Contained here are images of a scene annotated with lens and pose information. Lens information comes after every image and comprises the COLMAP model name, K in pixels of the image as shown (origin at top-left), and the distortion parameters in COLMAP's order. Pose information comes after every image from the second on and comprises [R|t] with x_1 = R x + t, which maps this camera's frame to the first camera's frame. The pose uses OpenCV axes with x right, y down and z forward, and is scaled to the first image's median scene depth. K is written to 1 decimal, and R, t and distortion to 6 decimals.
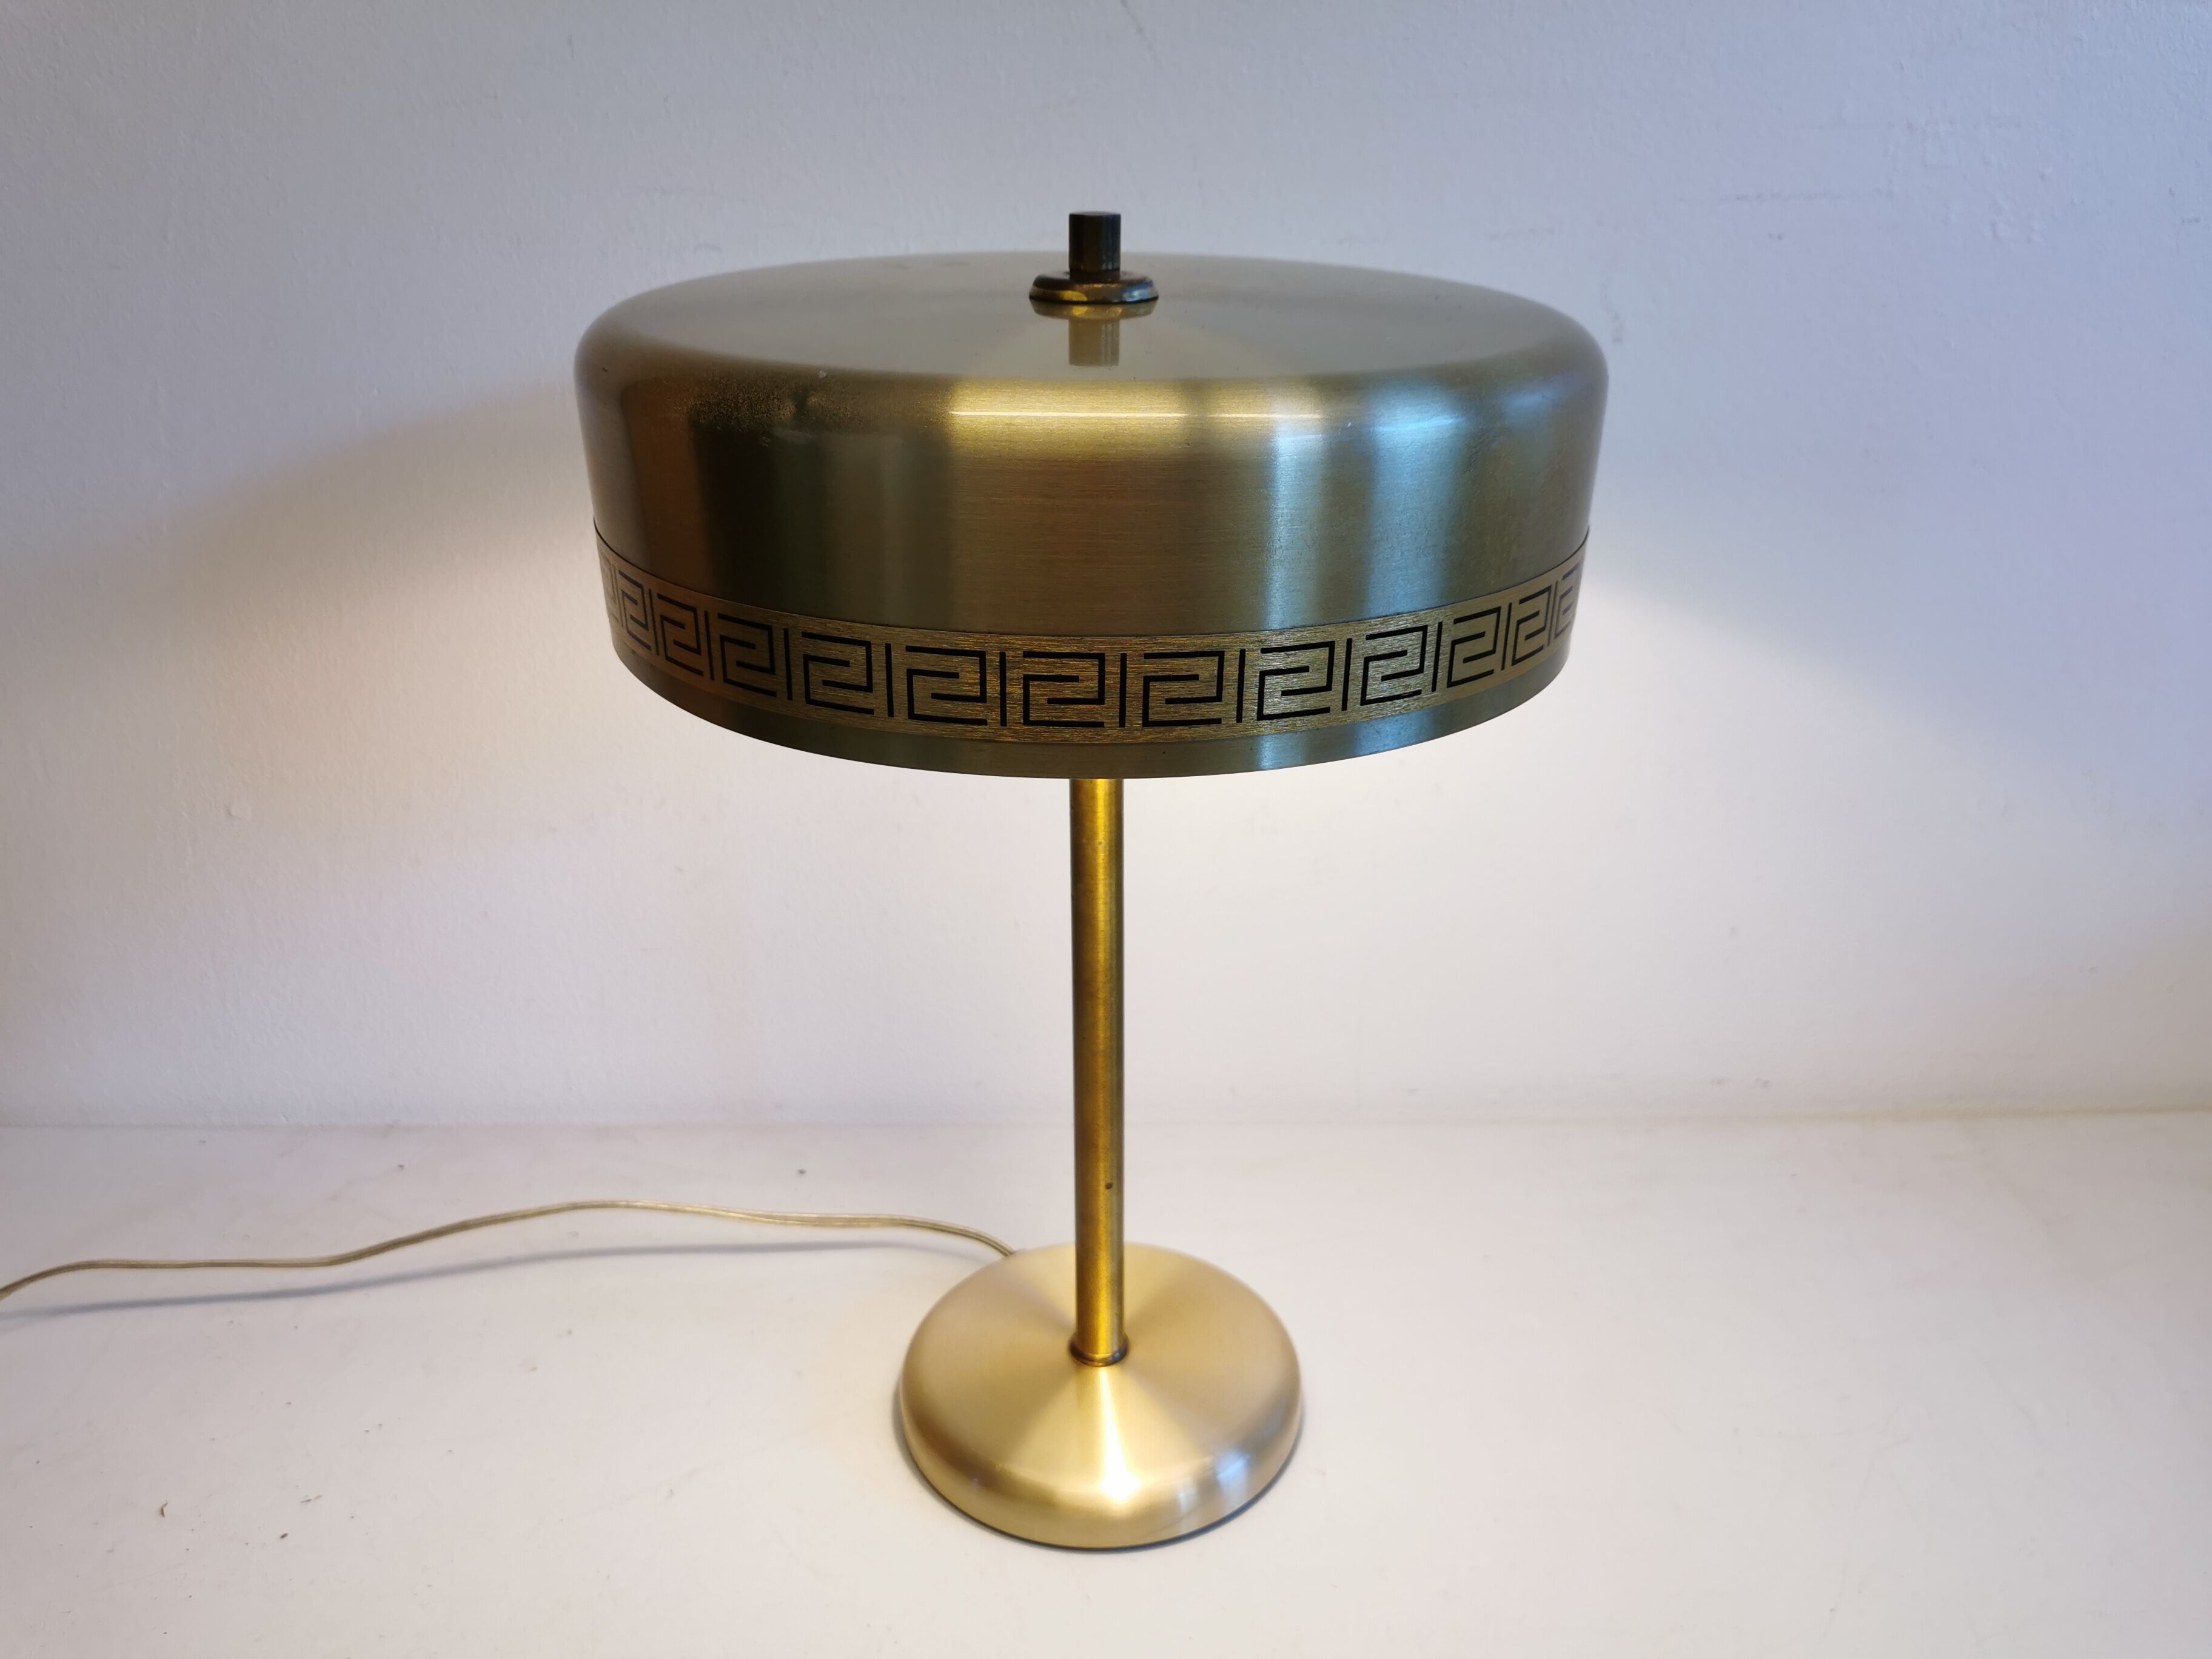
lens RADIAL K [[1732.9, 0, 1114.1], [0, 1732.9, 821.2], [0, 0, 1]] dist [0.023843, -0.042382]
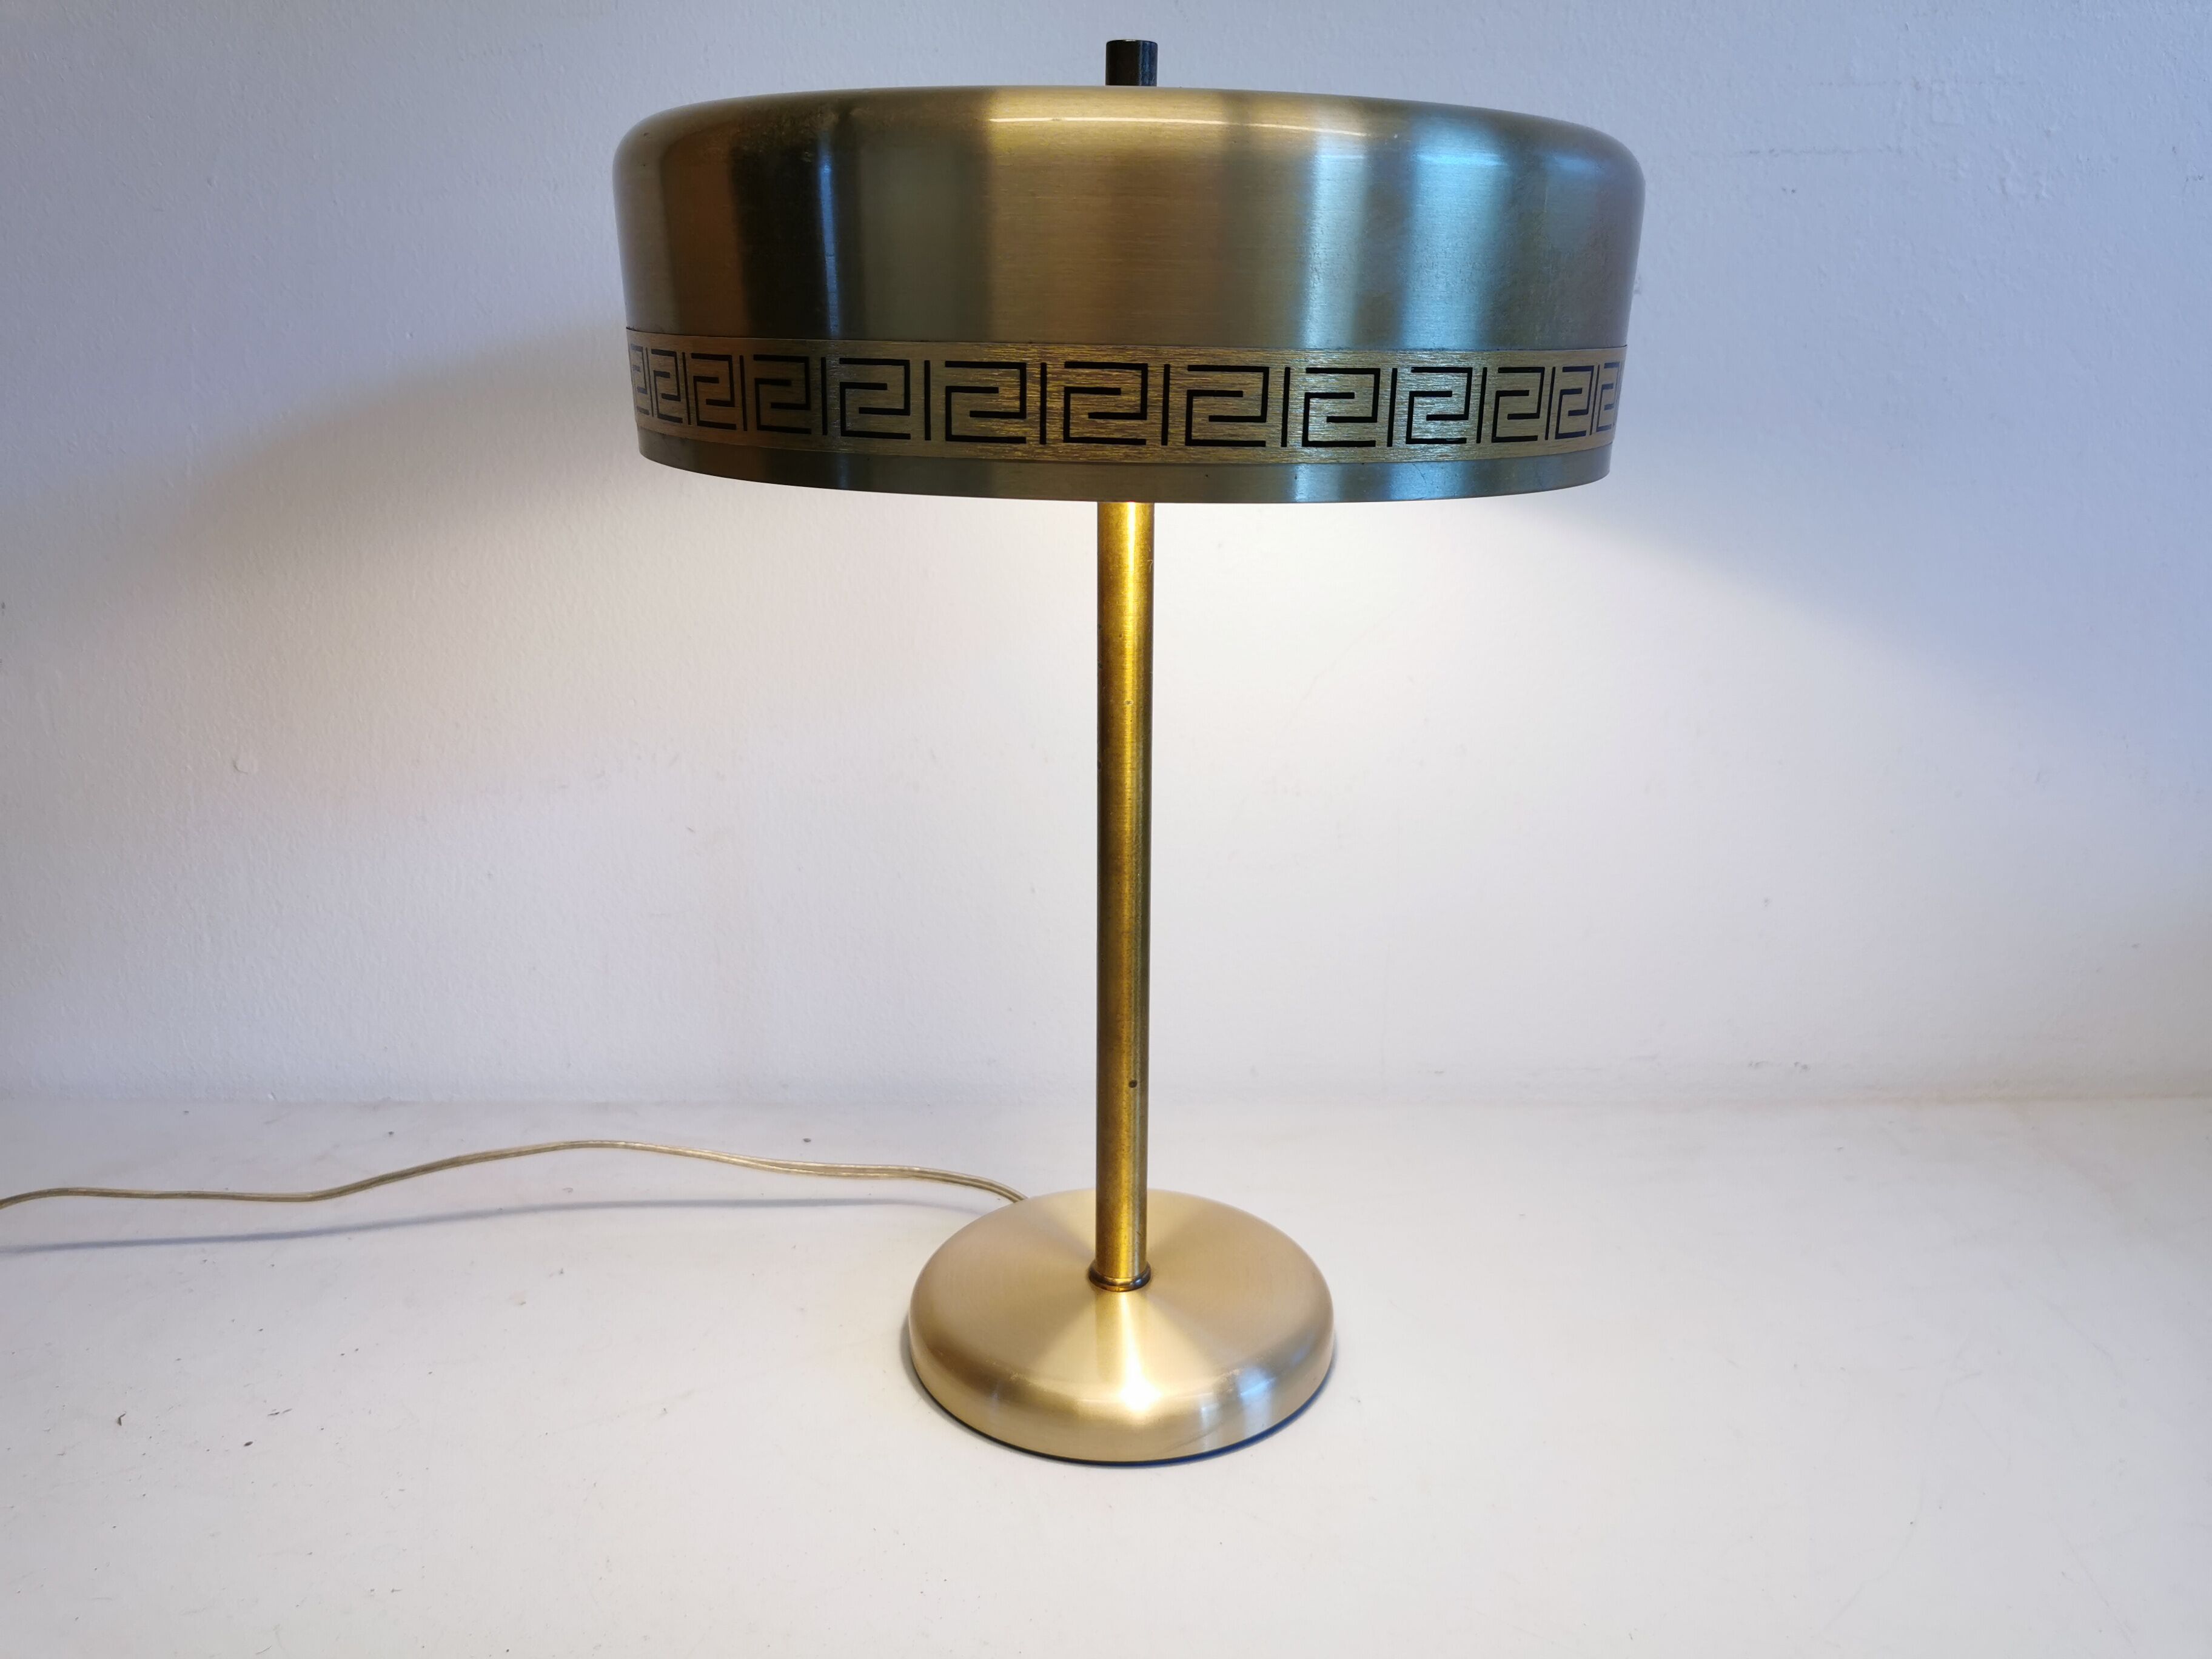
lens RADIAL K [[1732.9, 0, 1114.1], [0, 1732.9, 821.2], [0, 0, 1]] dist [0.023843, -0.042382]
pose [[0.999968, 0.008039, -0.000307, -0.020952], [-0.008024, 0.993864, -0.110321, 0.255955], [-0.000582, 0.110320, 0.993896, 0.047565]]
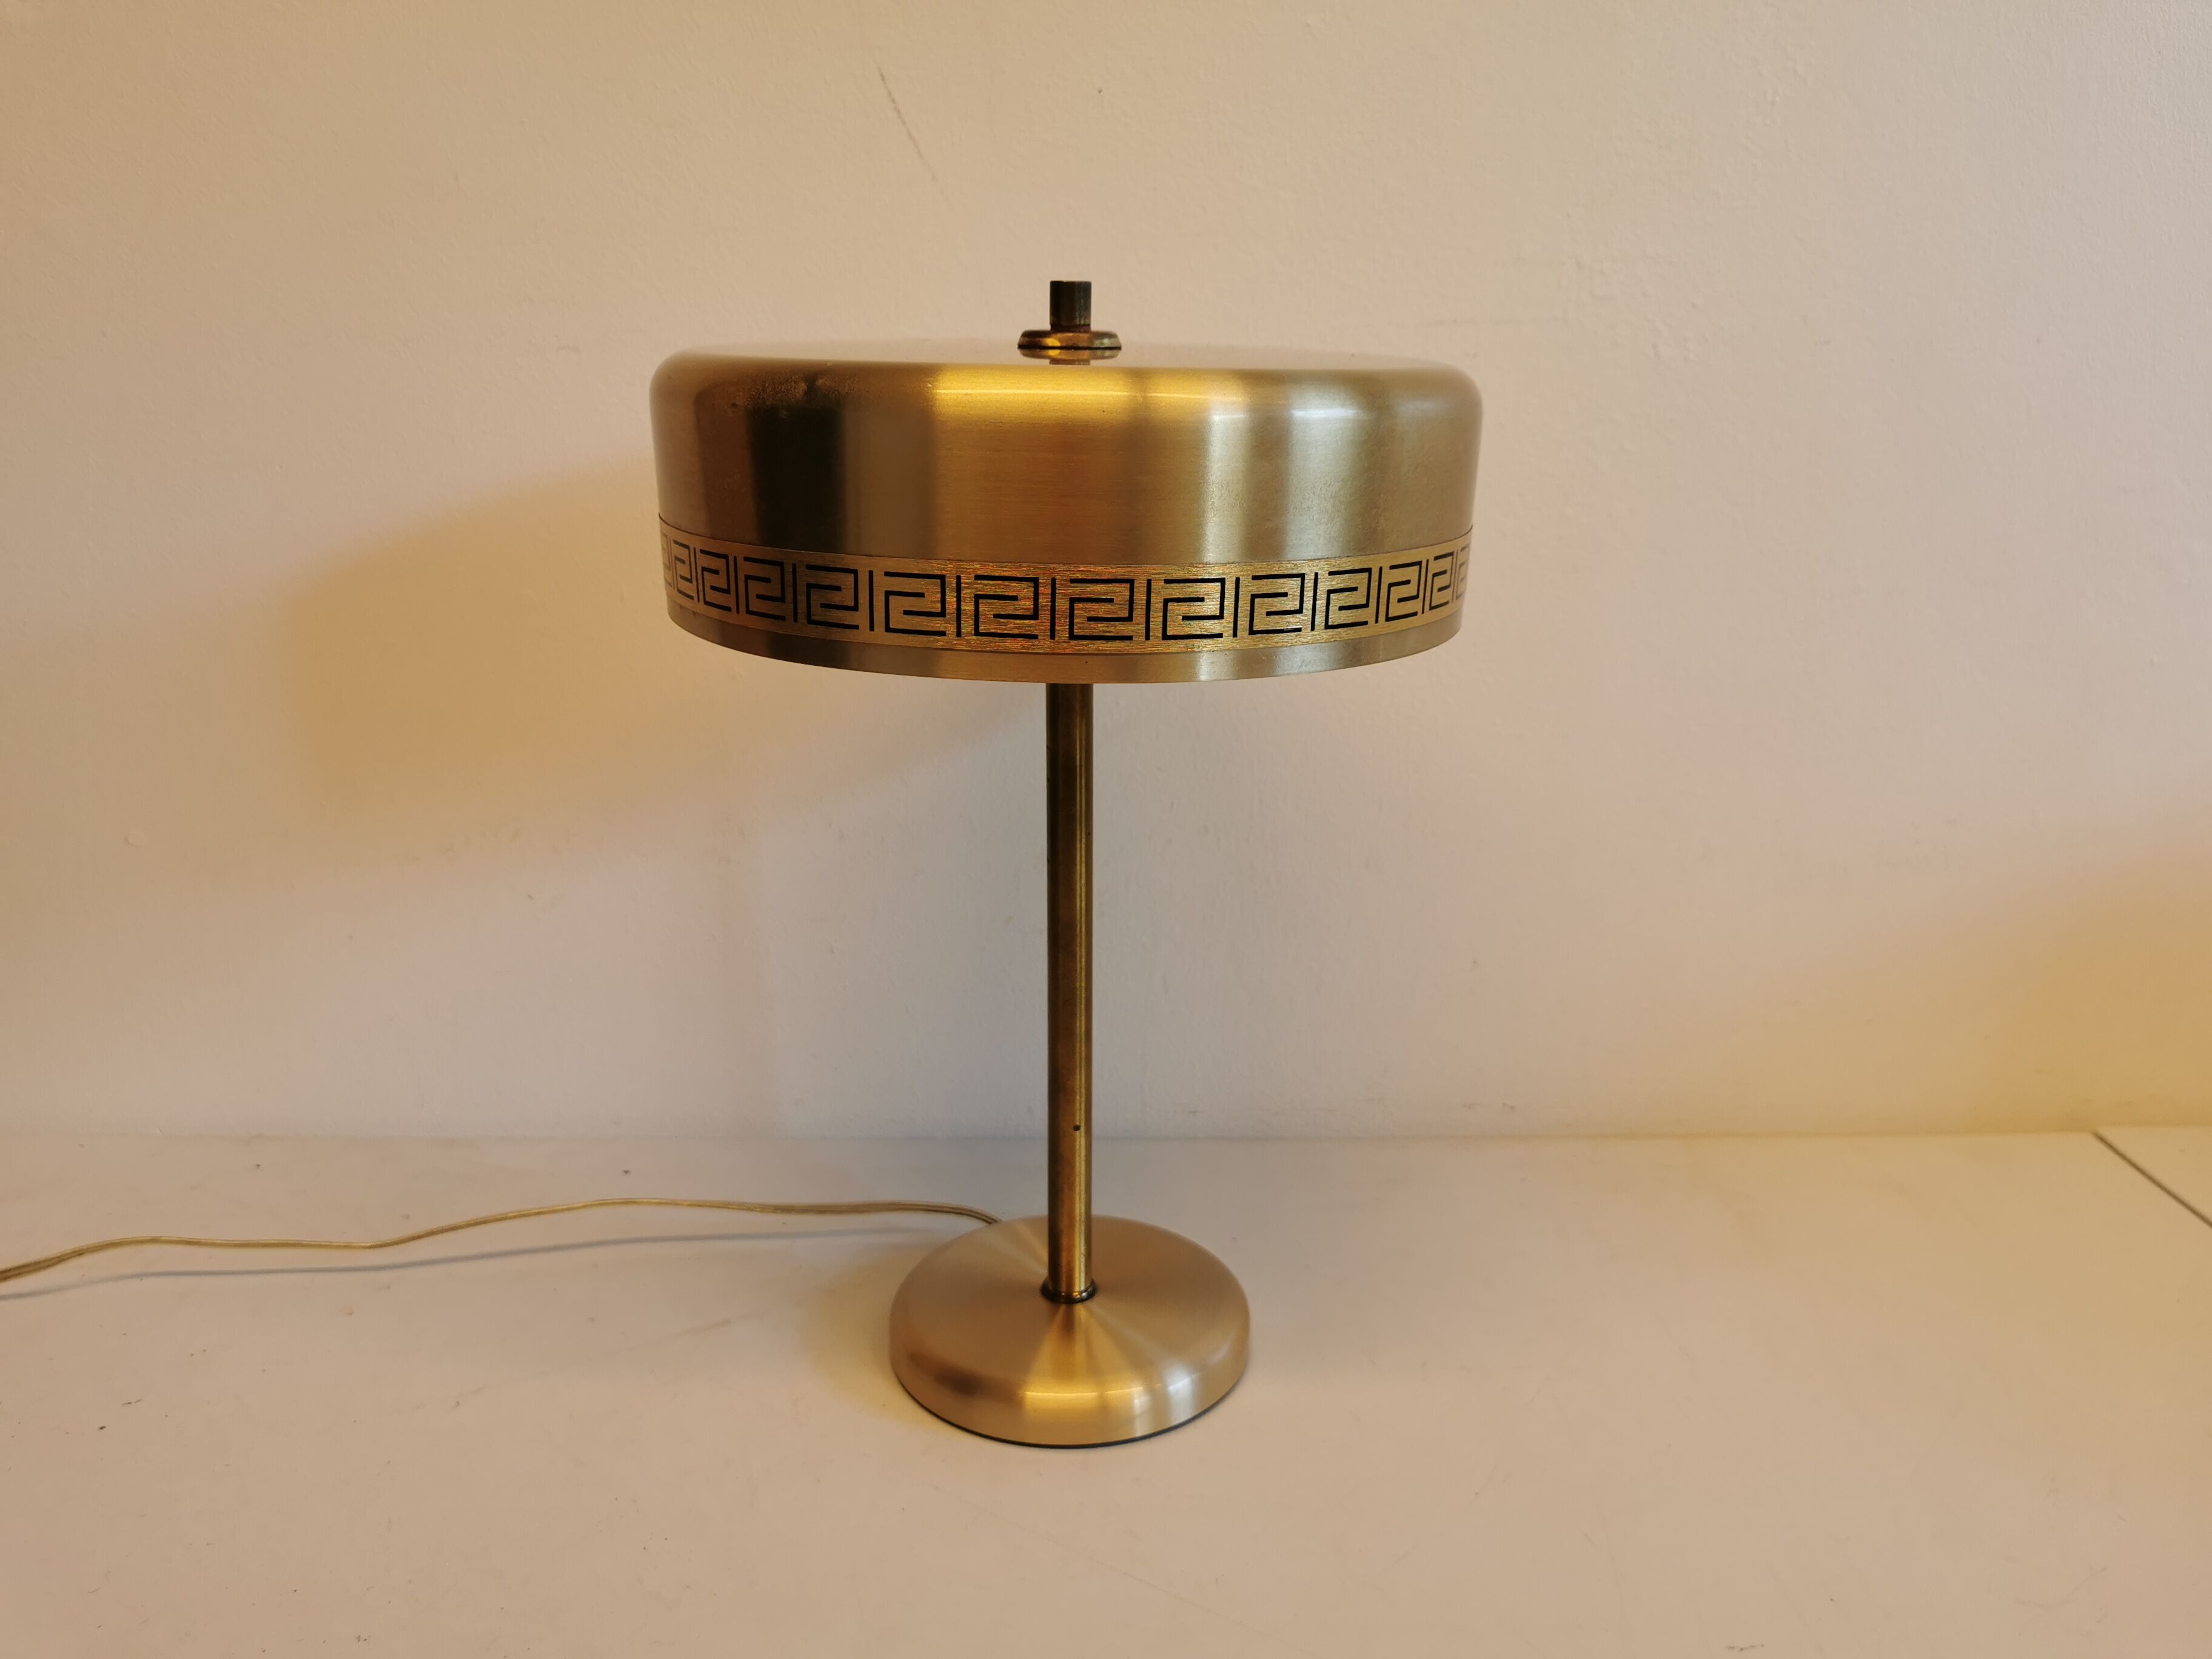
lens RADIAL K [[1732.9, 0, 1114.1], [0, 1732.9, 821.2], [0, 0, 1]] dist [0.023843, -0.042382]
pose [[0.998079, 0.024701, -0.056812, 0.119771], [-0.031247, 0.992595, -0.117386, 0.215400], [0.053492, 0.118936, 0.991460, -0.220927]]
